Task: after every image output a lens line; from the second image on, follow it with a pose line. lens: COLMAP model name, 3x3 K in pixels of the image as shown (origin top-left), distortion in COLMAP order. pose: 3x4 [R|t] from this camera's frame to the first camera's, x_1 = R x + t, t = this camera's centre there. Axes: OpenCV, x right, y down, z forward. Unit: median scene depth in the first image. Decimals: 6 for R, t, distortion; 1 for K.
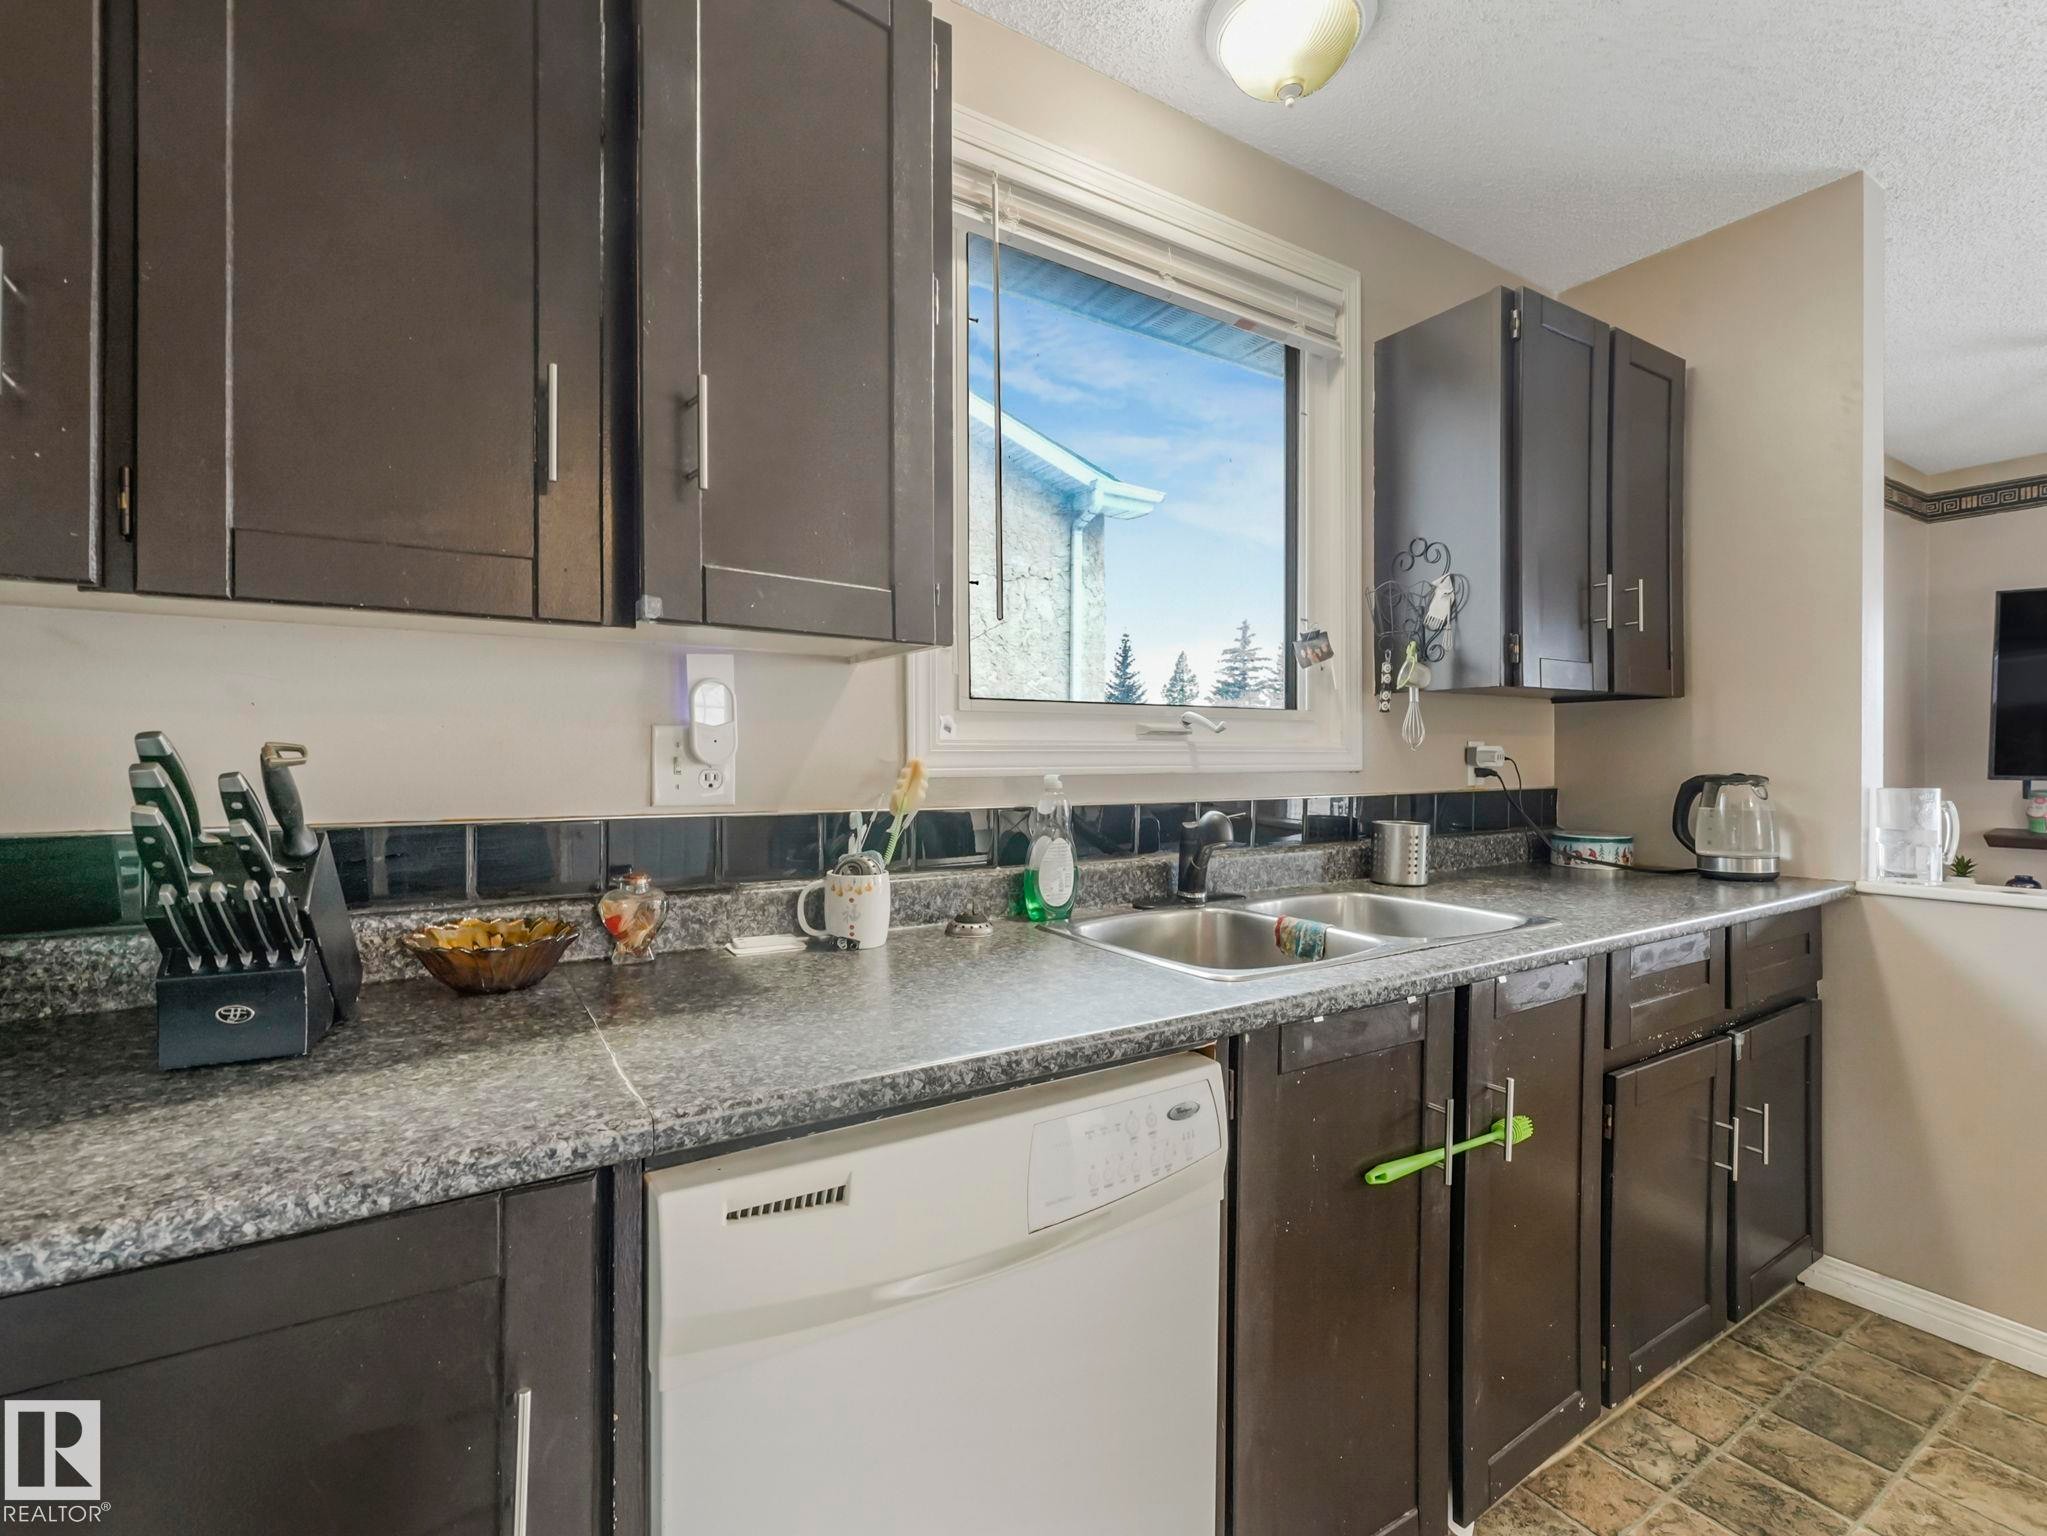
lens RADIAL K [[961.7, 0, 1019.5], [0, 961.7, 756.0], [0, 0, 1]] dist [-0.003080, -0.001061]
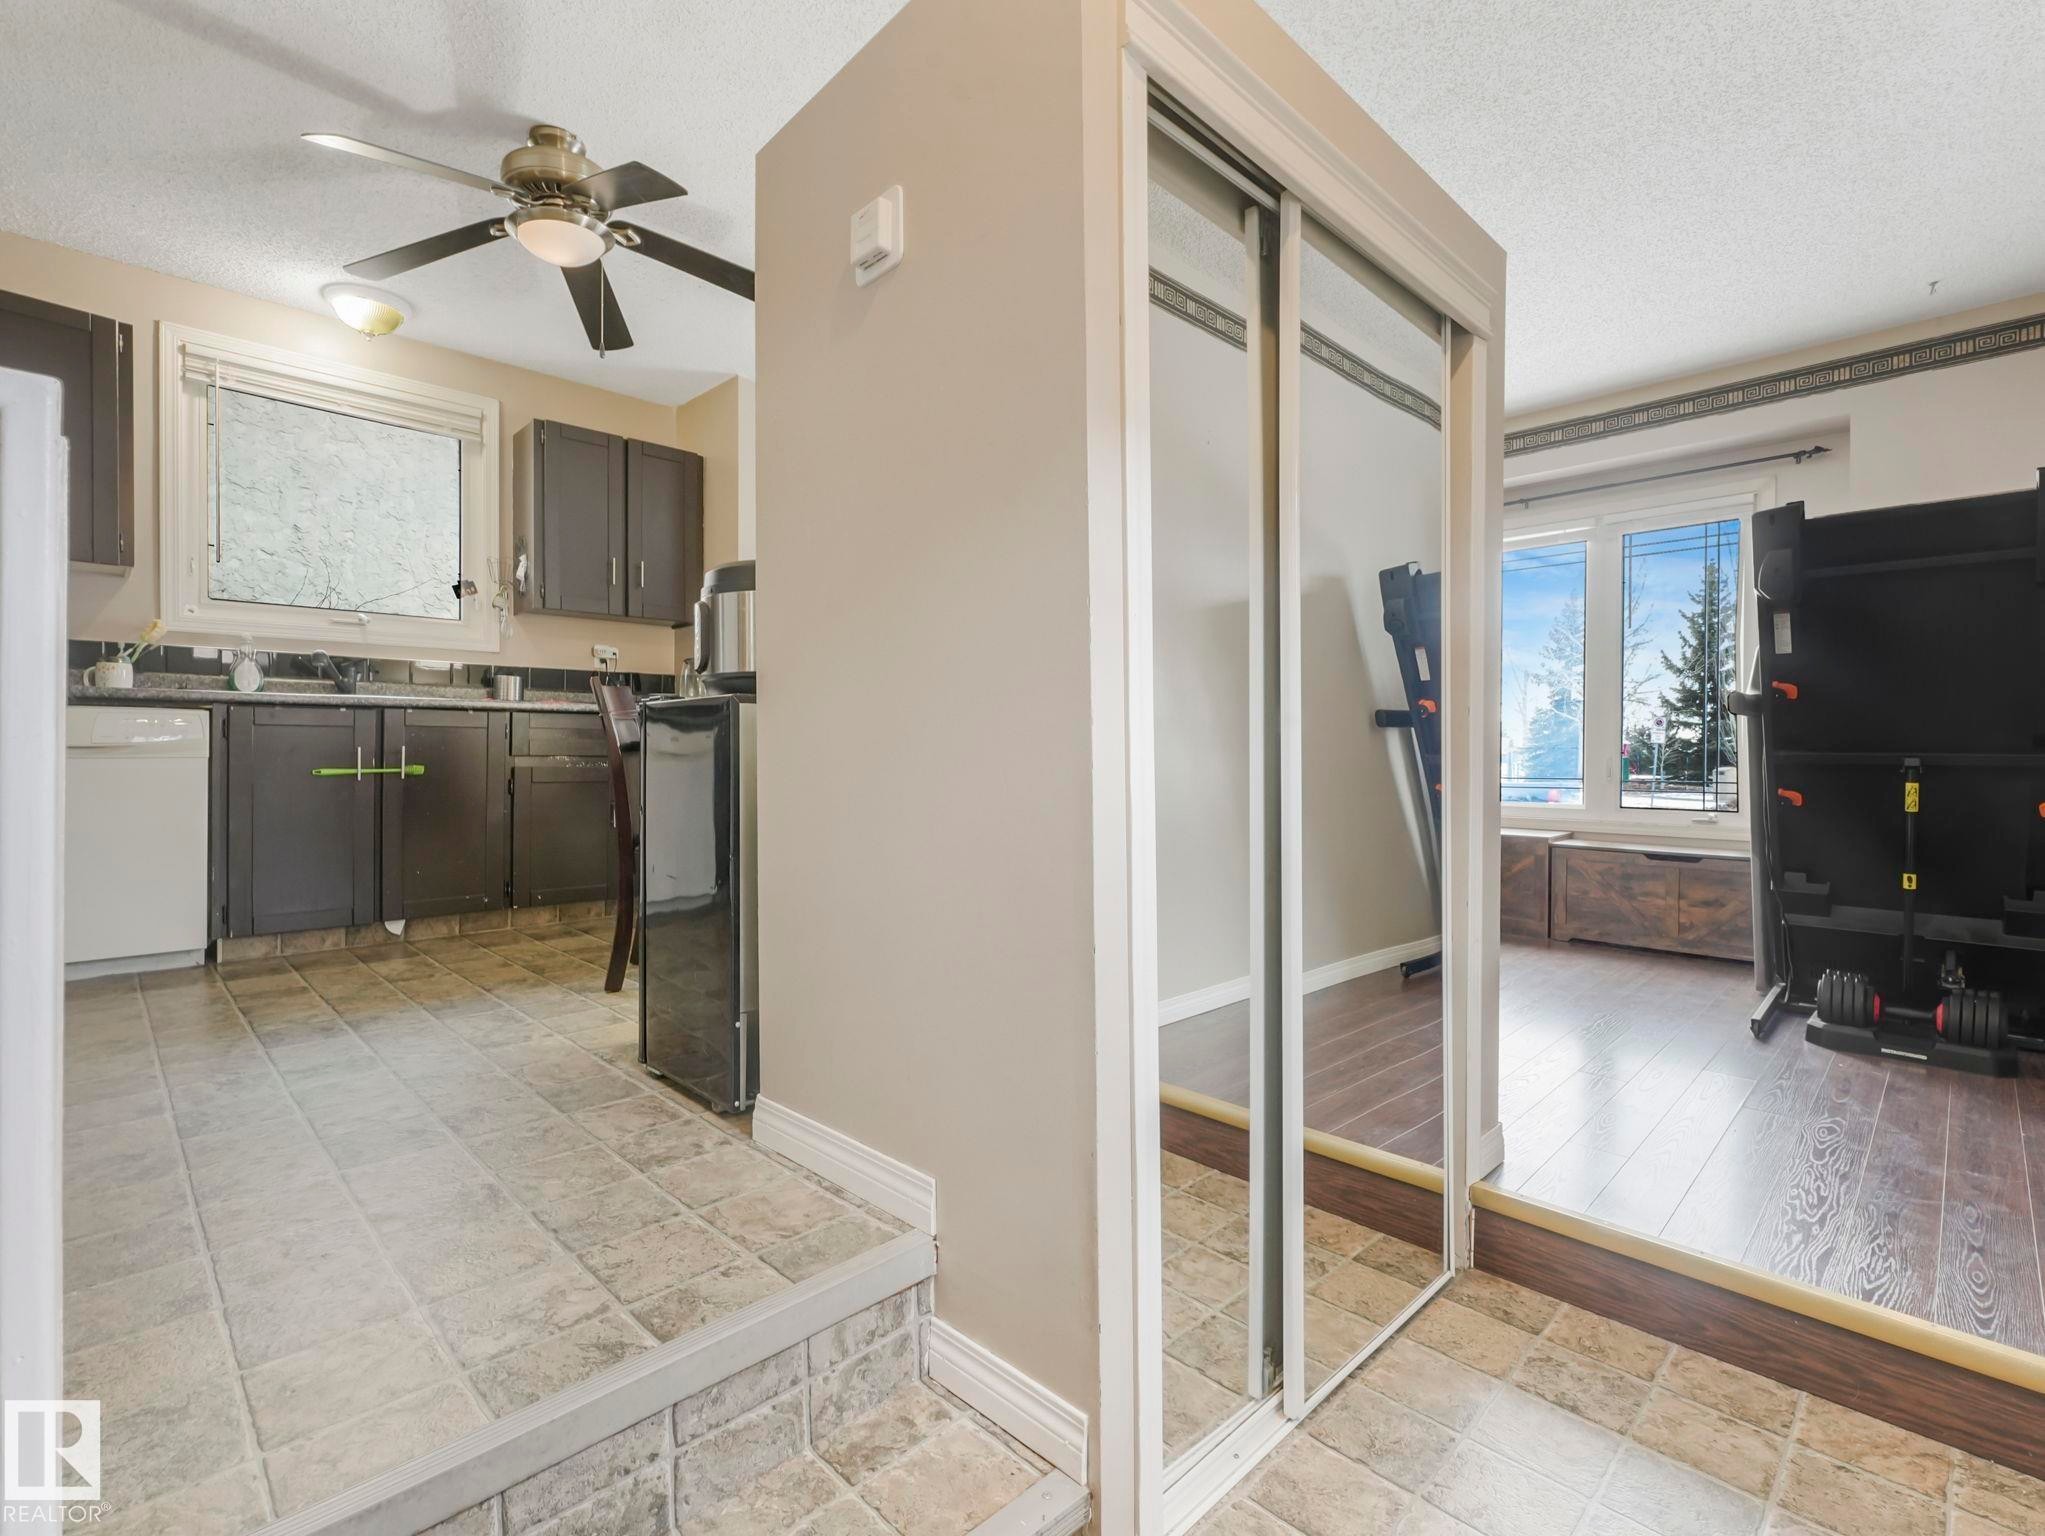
lens RADIAL K [[947.7, 0, 1014.3], [0, 947.7, 767.5], [0, 0, 1]] dist [0.000236, -0.000494]
pose [[0.981392, 0.002367, 0.192000, 1.505602], [-0.006620, 0.999747, 0.021511, 0.299523], [-0.191900, -0.022382, 0.981159, -1.666409]]
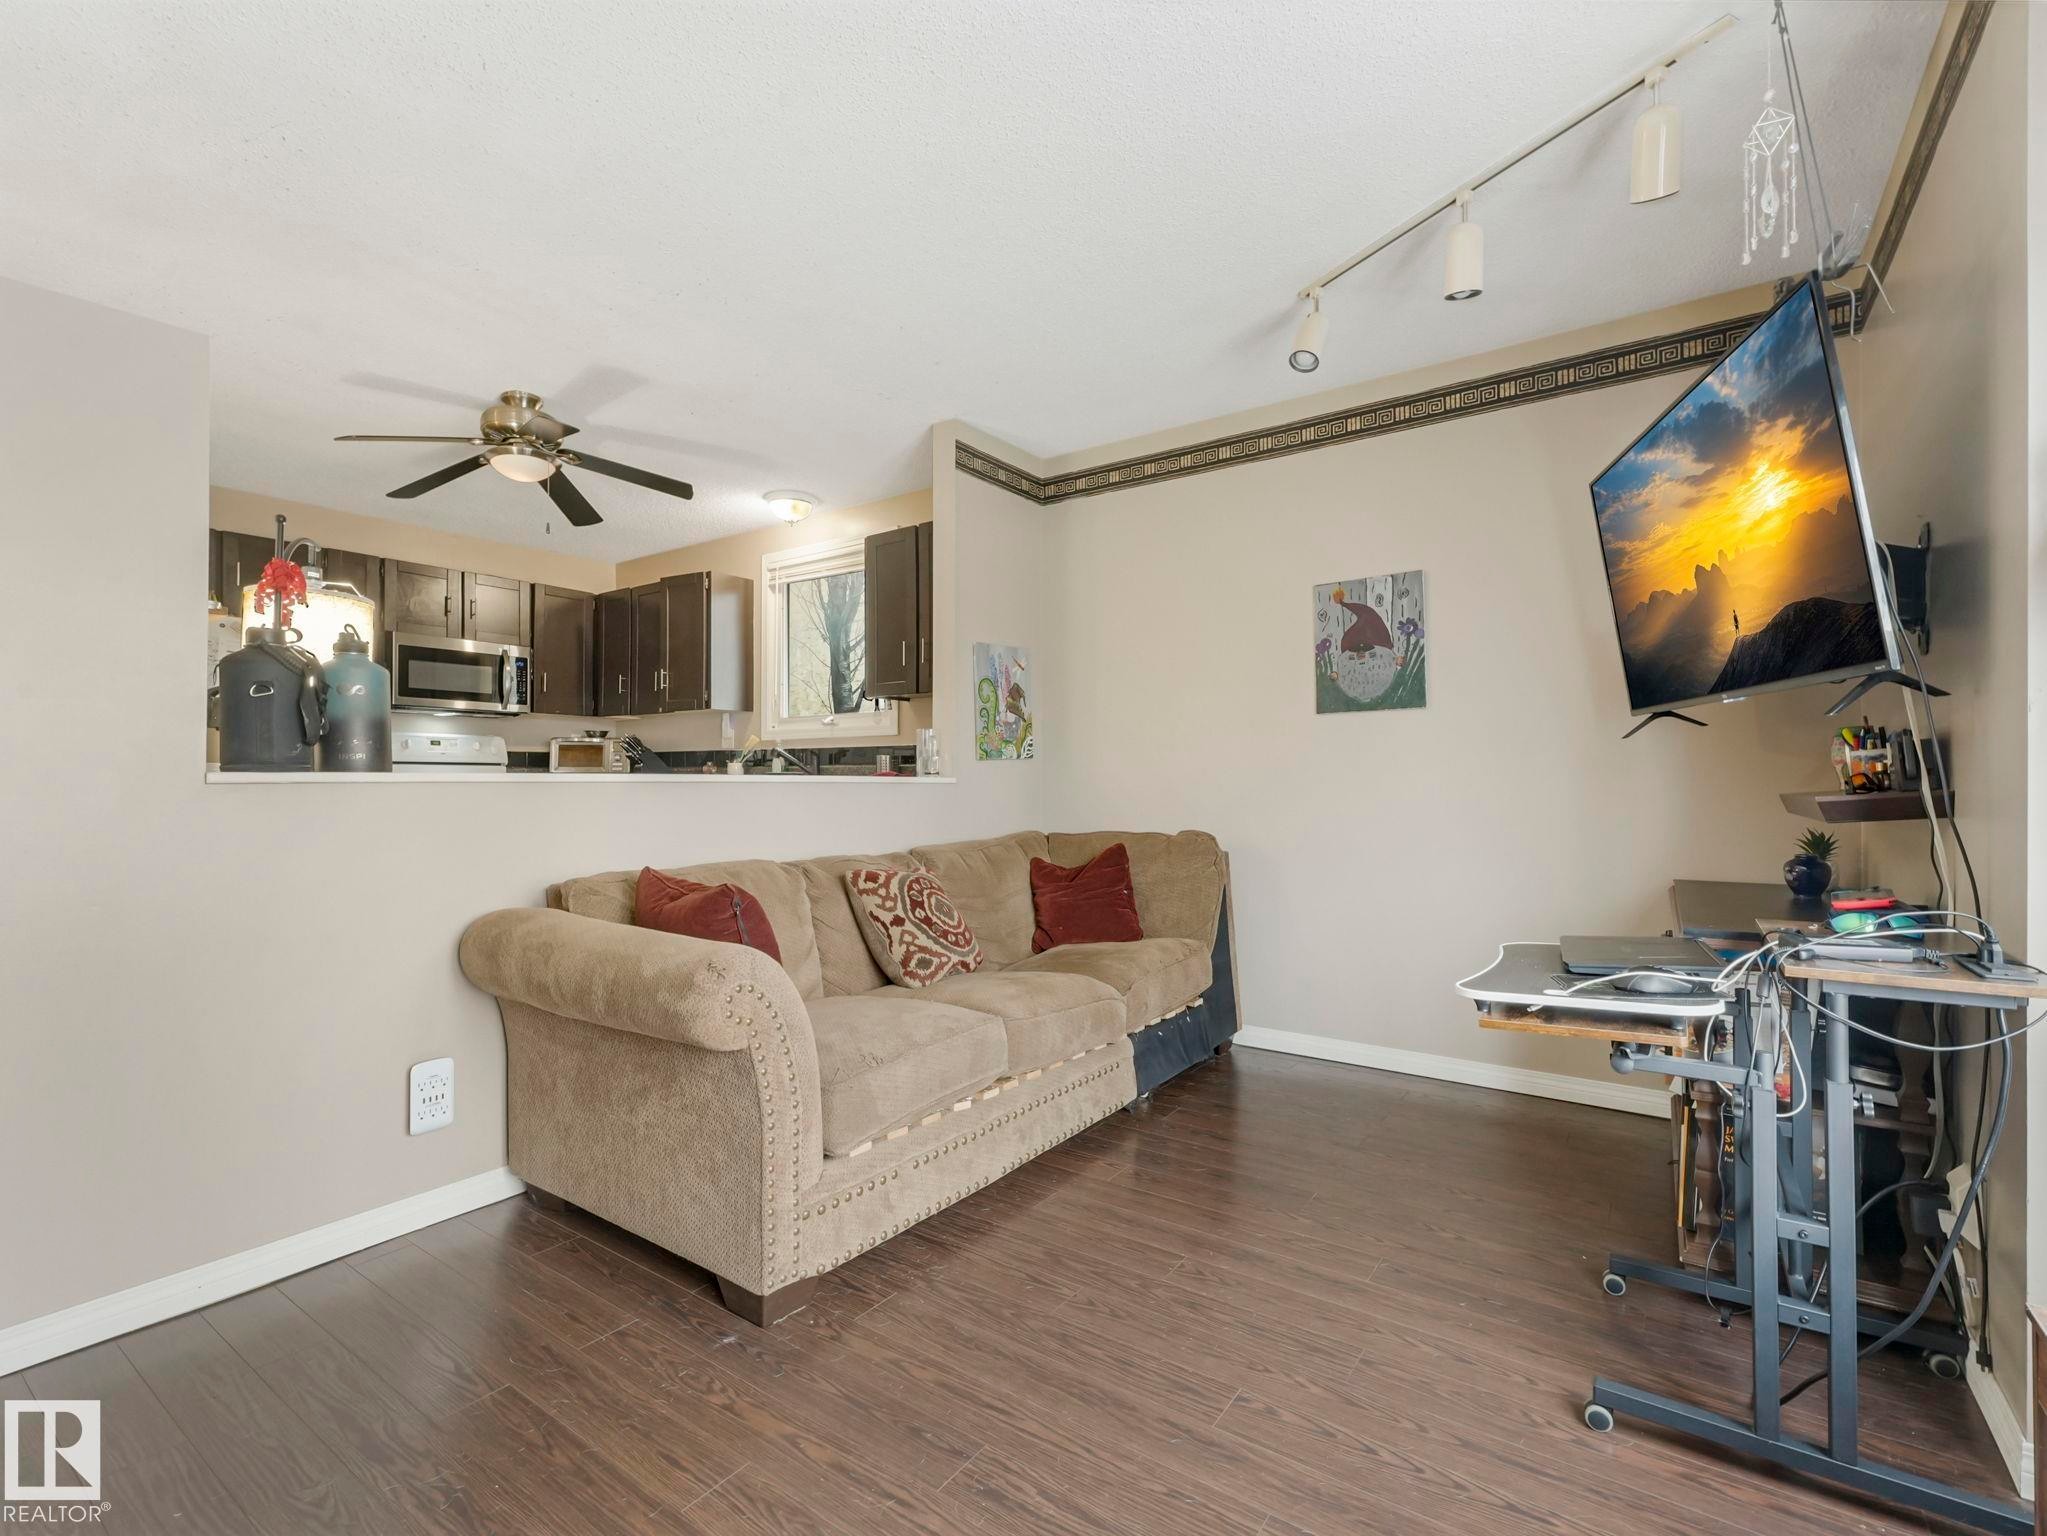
lens RADIAL K [[933.1, 0, 1019.9], [0, 933.1, 778.6], [0, 0, 1]] dist [0.000220, 0.000015]
pose [[0.361619, -0.001499, -0.932325, 3.825550], [0.001683, 0.999998, -0.000955, 0.187515], [0.932325, -0.001223, 0.361621, 0.635655]]
